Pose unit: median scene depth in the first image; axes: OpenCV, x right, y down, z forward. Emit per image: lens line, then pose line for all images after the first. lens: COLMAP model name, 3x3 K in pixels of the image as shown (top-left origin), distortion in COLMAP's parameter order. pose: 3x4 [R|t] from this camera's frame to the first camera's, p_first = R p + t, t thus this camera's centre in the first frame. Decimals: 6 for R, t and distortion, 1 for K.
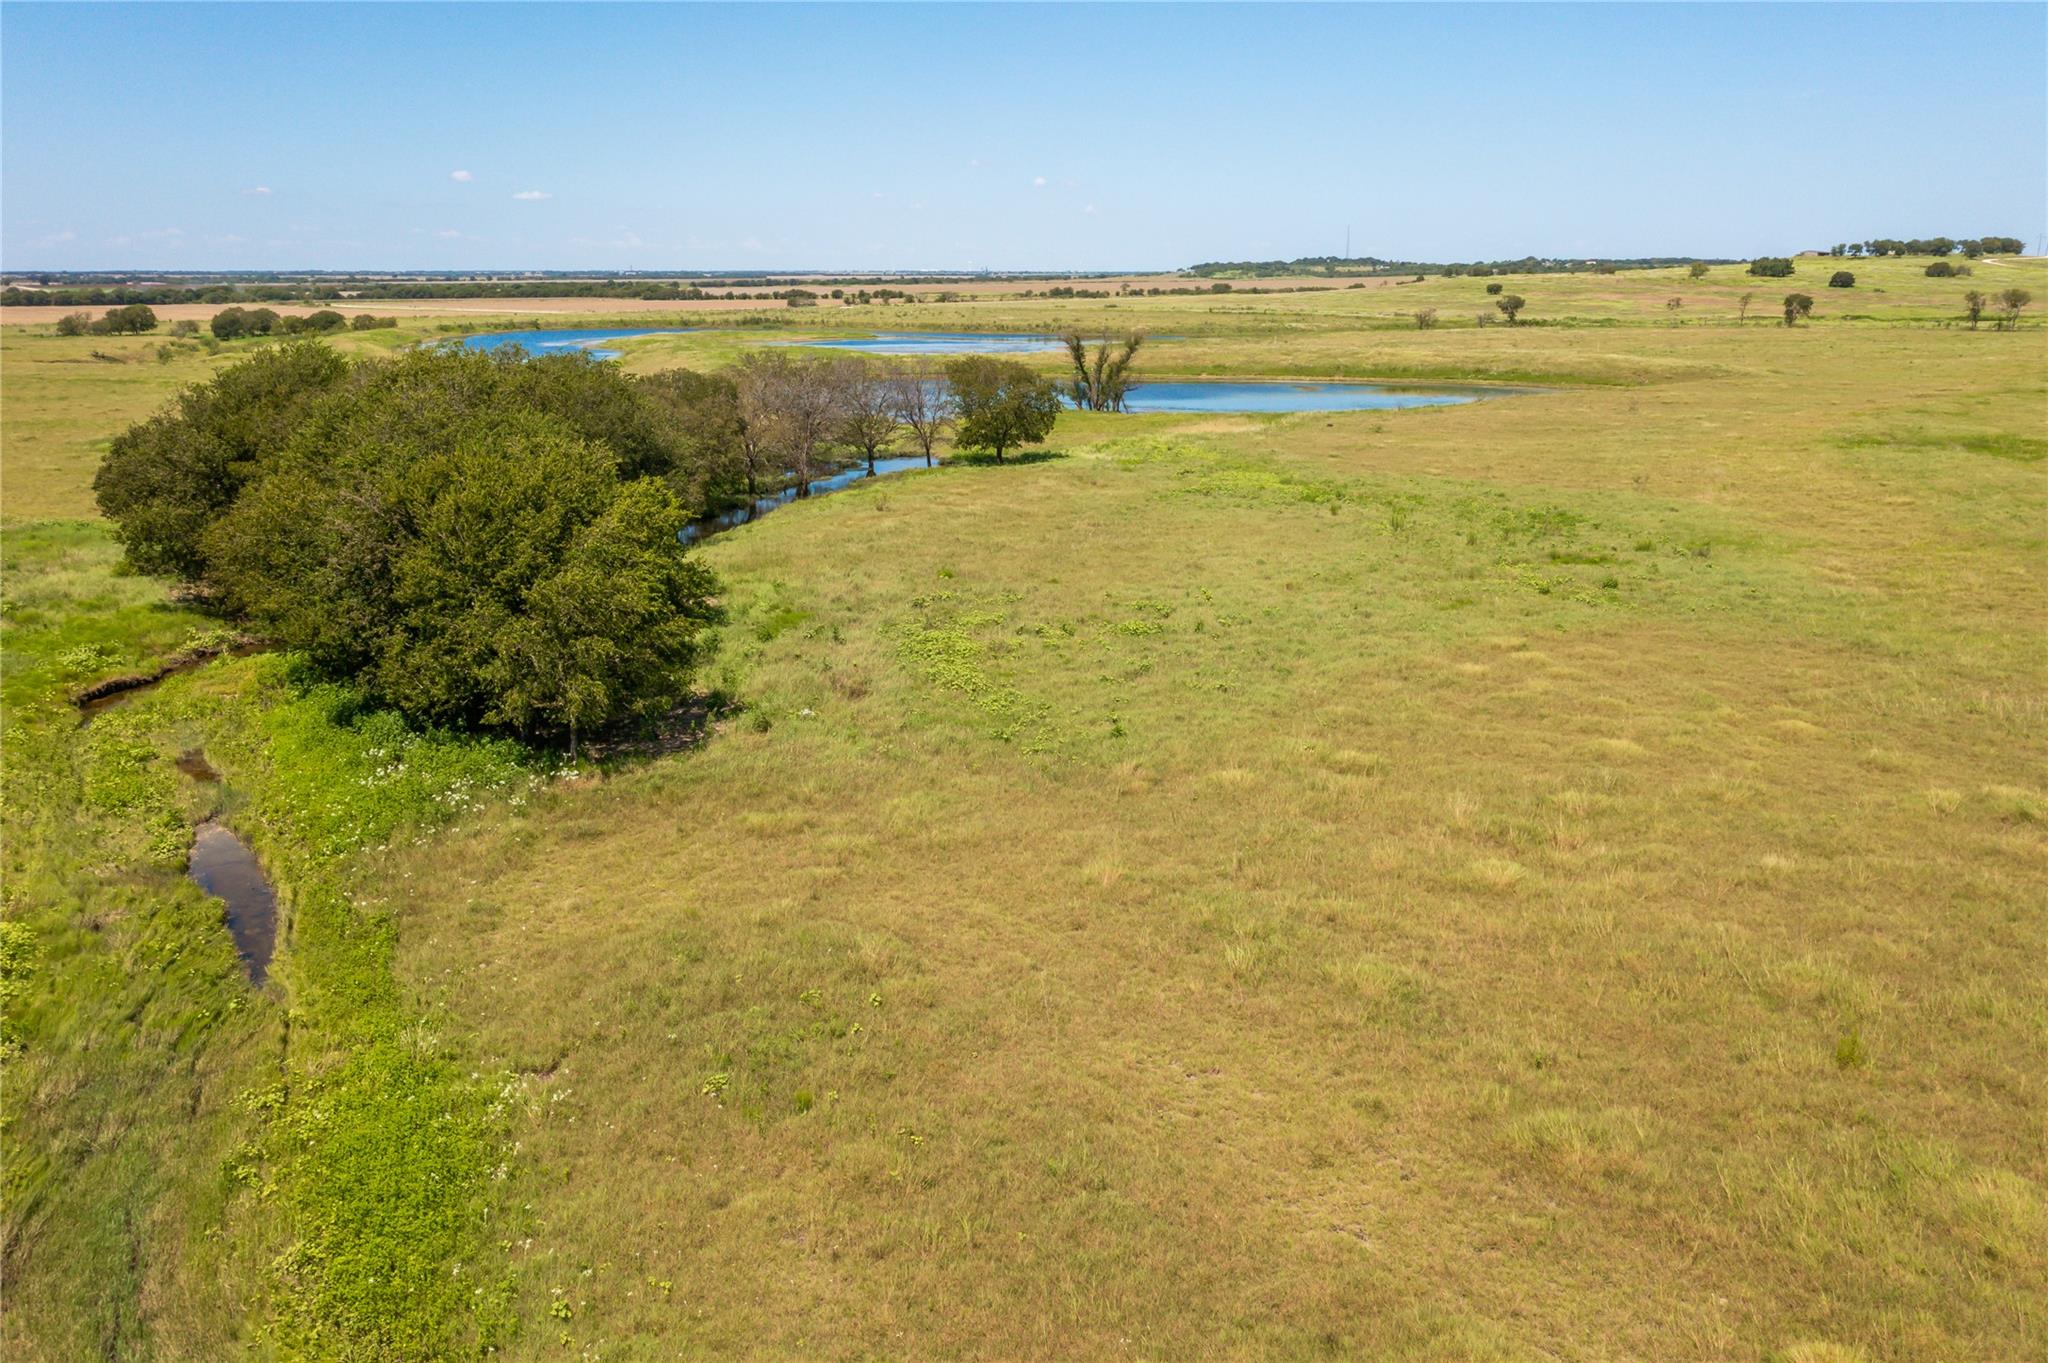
lens RADIAL K [[1604.1, 0, 1036.6], [0, 1604.1, 672.3], [0, 0, 1]] dist [-0.016454, 0.003631]
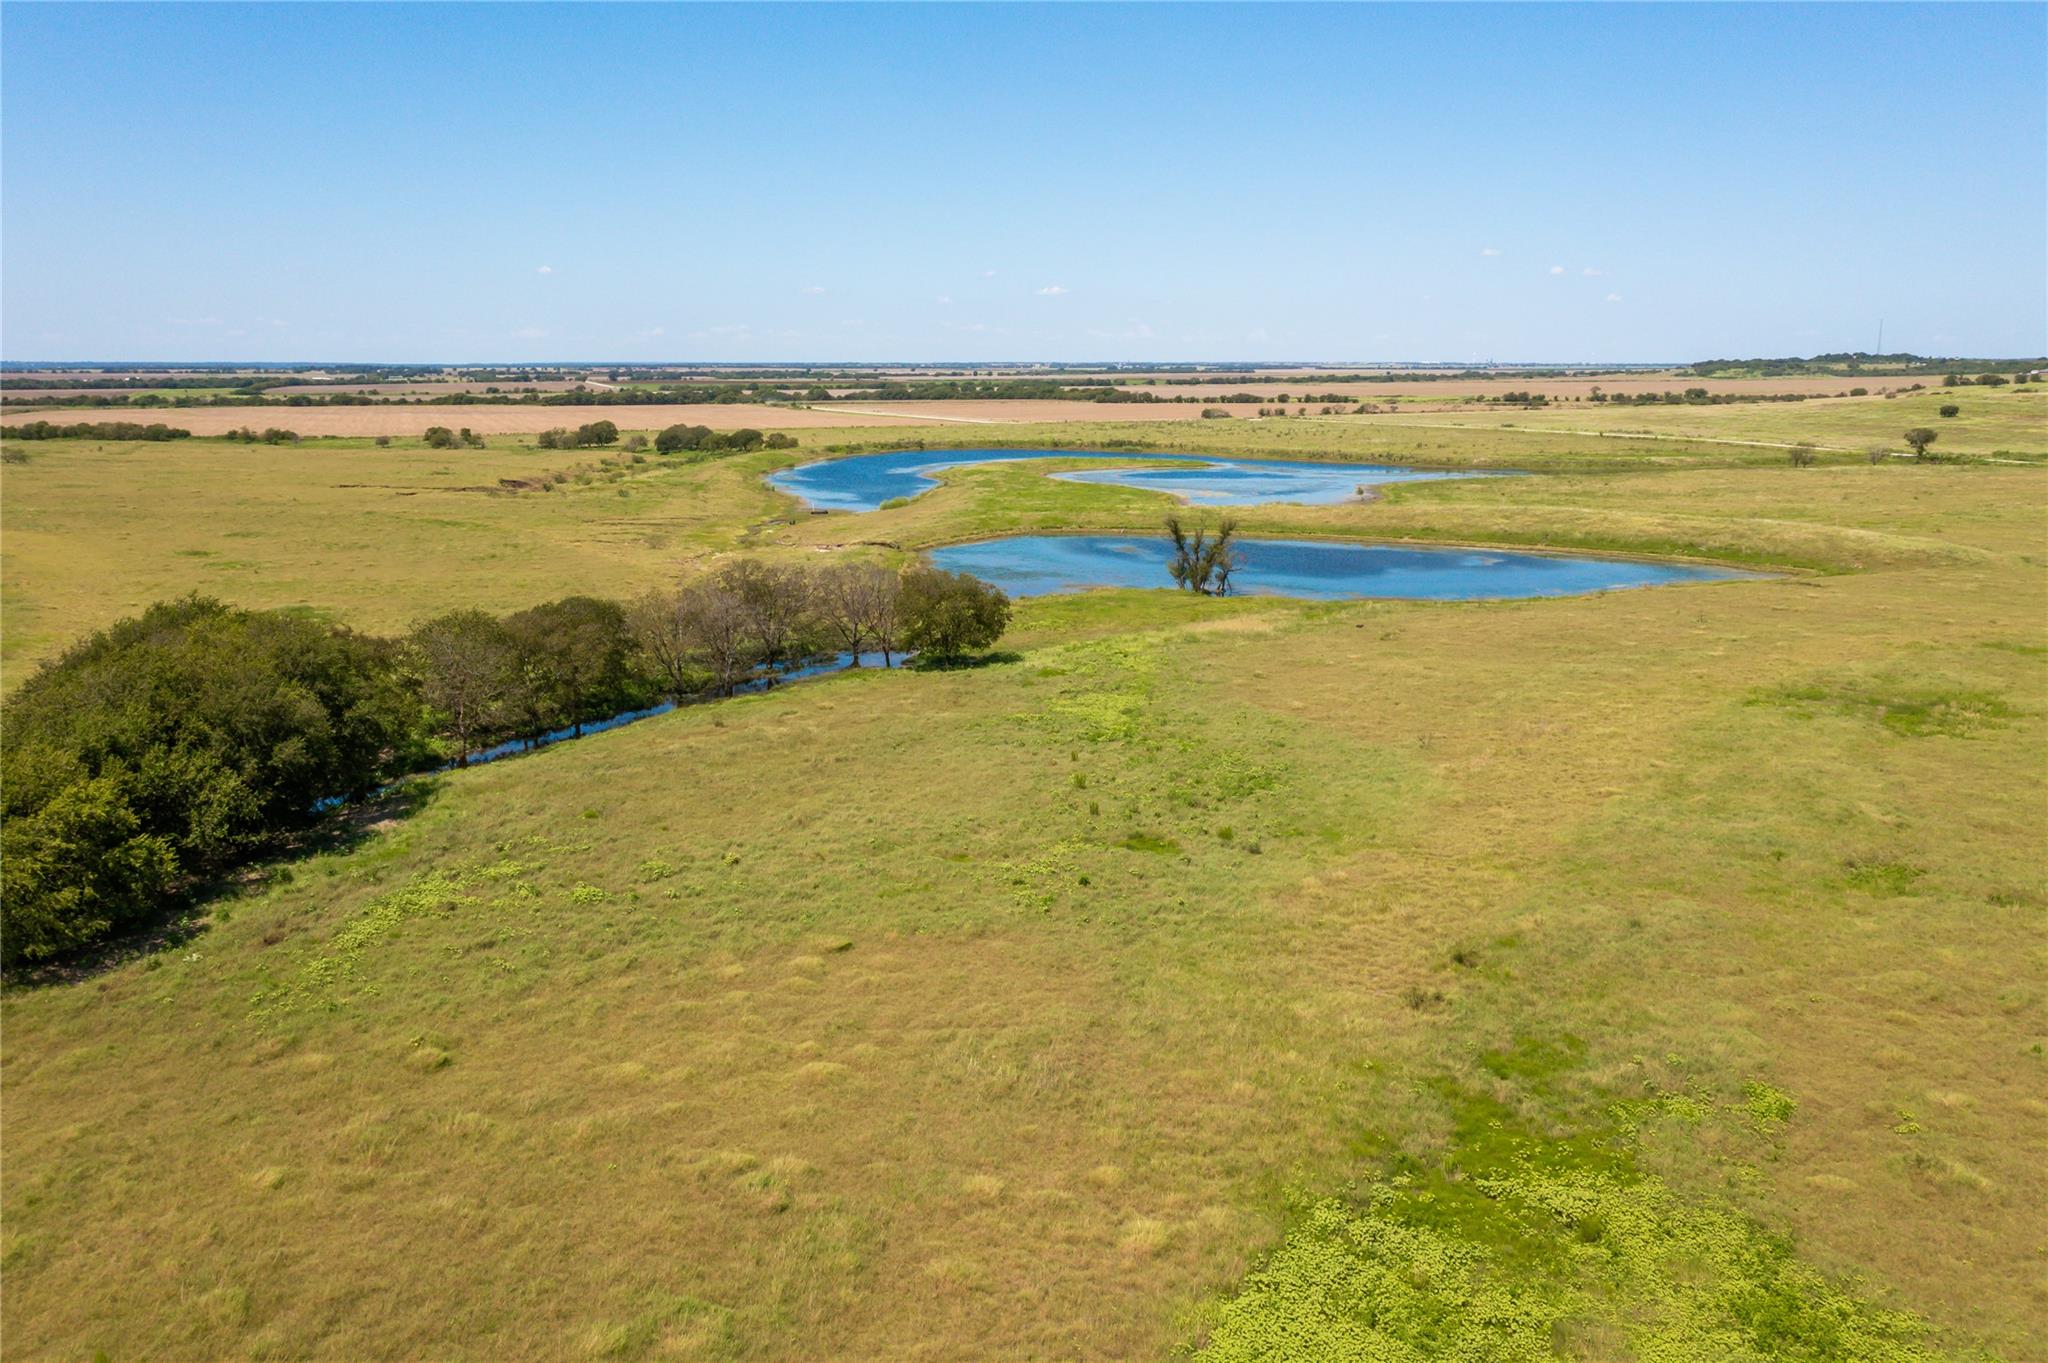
lens RADIAL K [[1618.4, 0, 1028.8], [0, 1618.4, 658.8], [0, 0, 1]] dist [-0.019726, 0.003771]
pose [[0.951401, 0.053206, -0.303323, 0.656177], [-0.071996, 0.996095, -0.051098, -0.147230], [0.299420, 0.070452, 0.951517, -0.070967]]
